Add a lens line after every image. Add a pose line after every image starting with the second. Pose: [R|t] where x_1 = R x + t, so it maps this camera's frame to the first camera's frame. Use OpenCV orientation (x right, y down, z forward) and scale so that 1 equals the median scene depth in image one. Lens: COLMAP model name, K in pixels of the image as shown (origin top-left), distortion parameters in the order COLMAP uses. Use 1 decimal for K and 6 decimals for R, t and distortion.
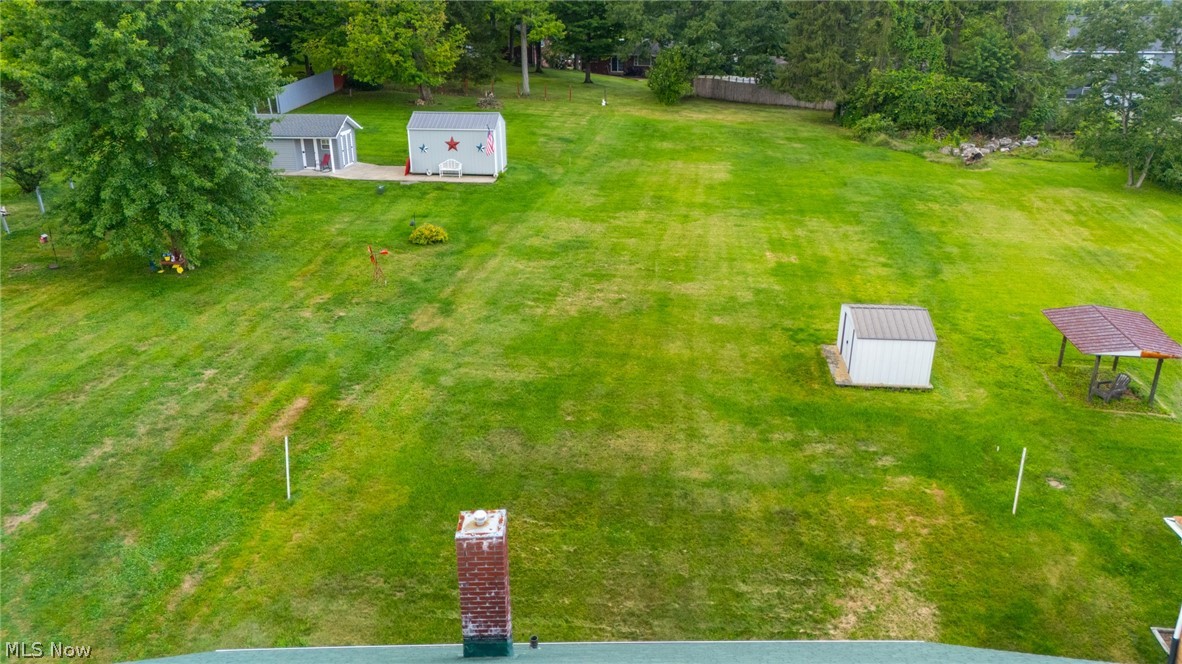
lens RADIAL K [[866.3, 0, 591.0], [0, 866.3, 332.0], [0, 0, 1]] dist [0.075139, -0.079980]
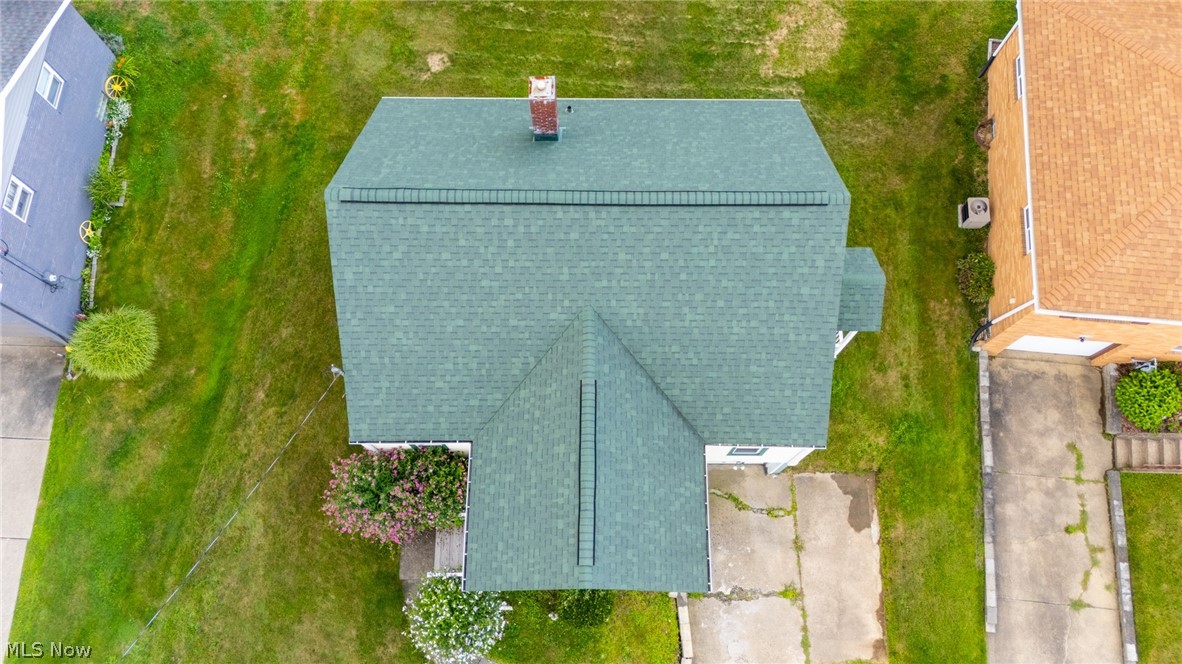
lens RADIAL K [[863.6, 0, 591.0], [0, 863.6, 332.0], [0, 0, 1]] dist [0.028093, 0.000971]
pose [[0.999764, 0.021186, -0.004722, -0.001422], [-0.009492, 0.622399, 0.782642, -0.251607], [0.019520, -0.782413, 0.622454, -0.147115]]
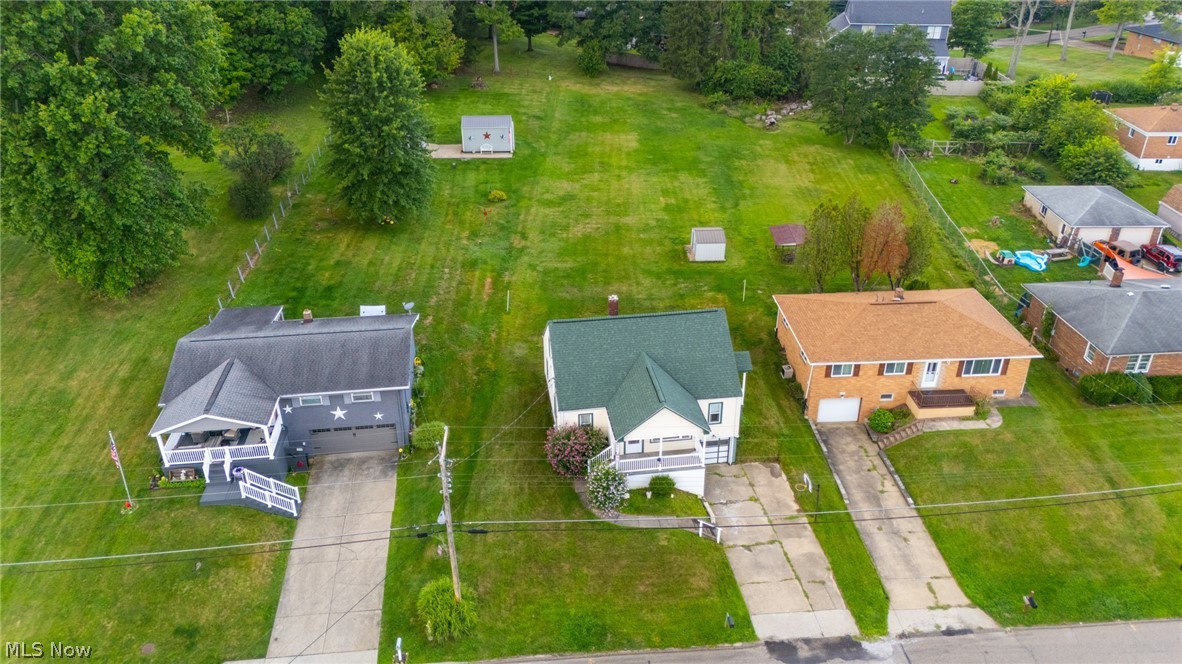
lens RADIAL K [[866.3, 0, 591.0], [0, 866.3, 332.0], [0, 0, 1]] dist [0.075139, -0.079980]
pose [[0.990883, -0.064520, 0.118273, -0.257616], [0.046160, 0.987321, 0.151874, -0.108167], [-0.126573, -0.145030, 0.981298, -1.195936]]
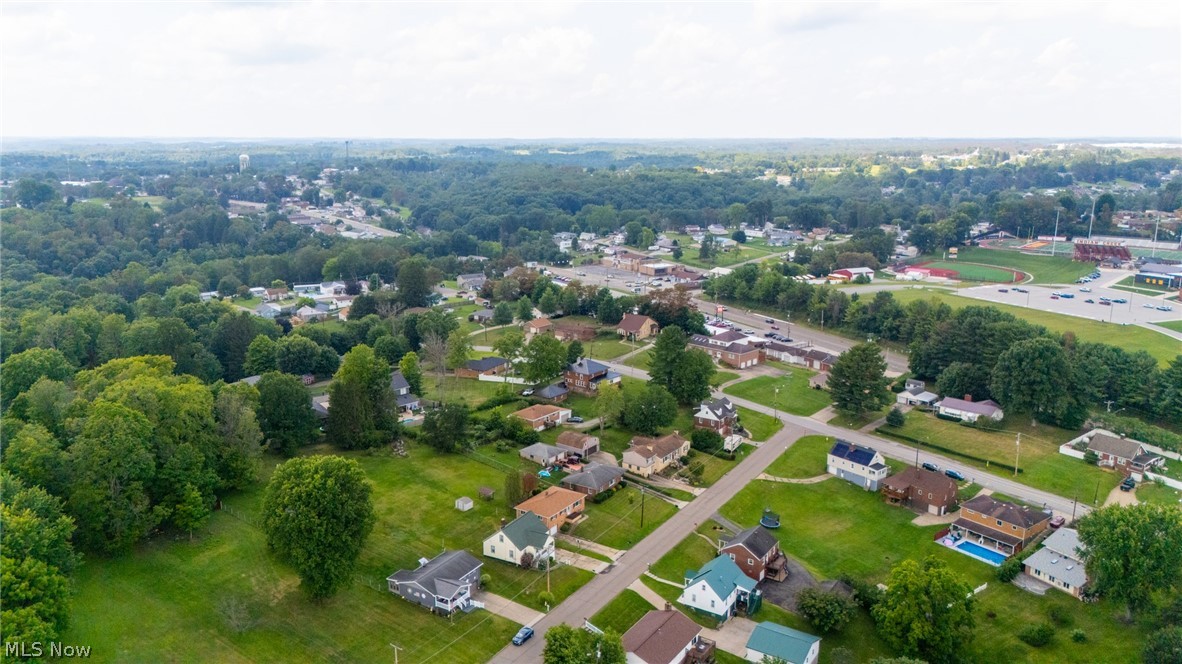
lens RADIAL K [[866.3, 0, 591.0], [0, 866.3, 332.0], [0, 0, 1]] dist [0.075139, -0.079980]
pose [[0.488393, -0.185095, 0.852768, -3.803791], [0.298888, 0.953616, 0.035807, -0.976650], [-0.819841, 0.237394, 0.521062, -2.939976]]
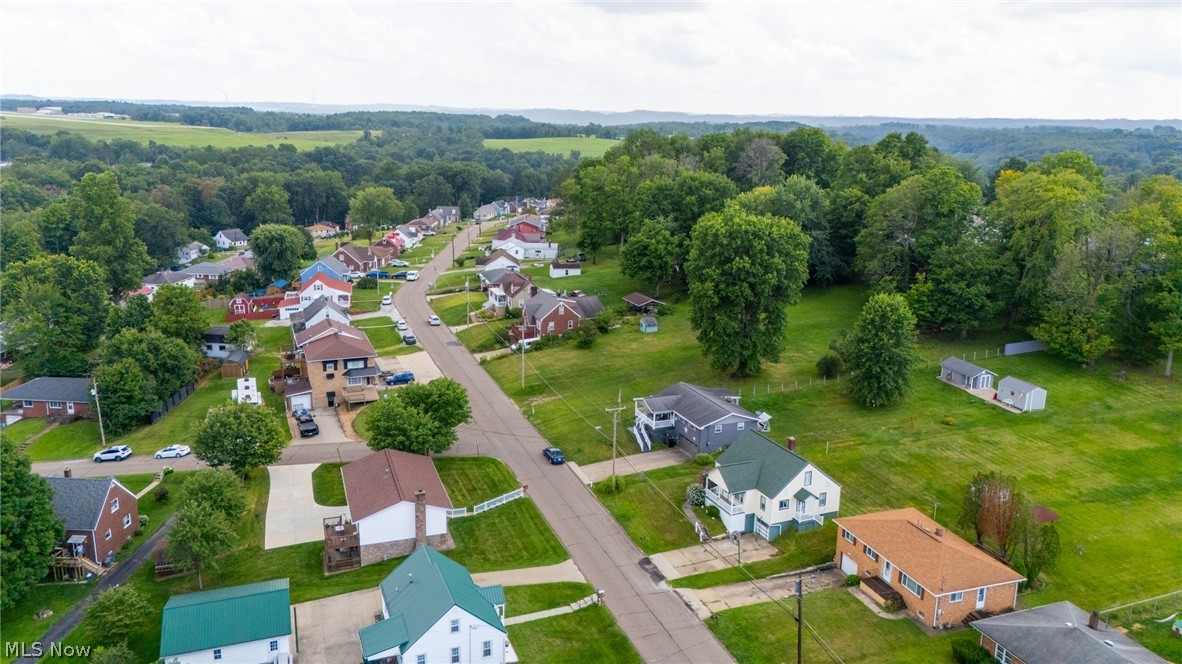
lens RADIAL K [[875.3, 0, 591.0], [0, 875.3, 332.0], [0, 0, 1]] dist [0.075523, -0.083301]
pose [[0.401755, 0.240180, -0.883689, 2.069186], [-0.339536, 0.935279, 0.099837, -0.309456], [0.850475, 0.259934, 0.457303, -1.592528]]
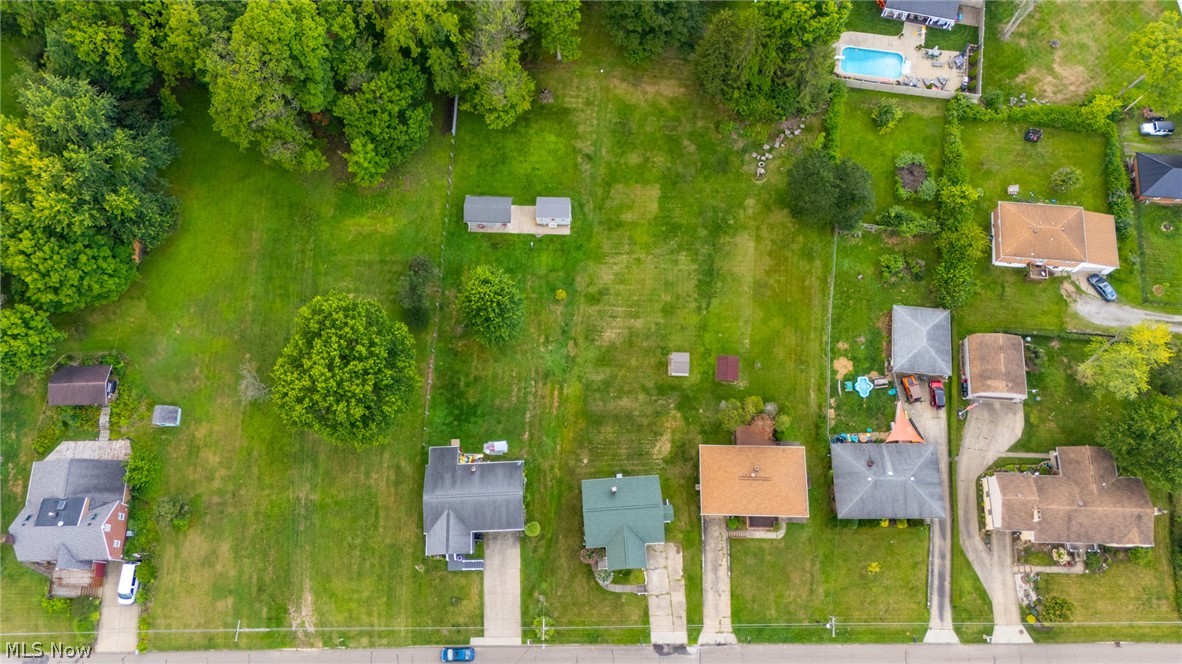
lens RADIAL K [[904.5, 0, 585.3], [0, 904.5, 303.7], [0, 0, 1]] dist [0.084959, -0.135040]
pose [[0.998407, -0.056392, 0.001637, -0.111181], [0.034772, 0.637959, 0.769285, -3.043618], [-0.044426, -0.768003, 0.638903, -1.367272]]
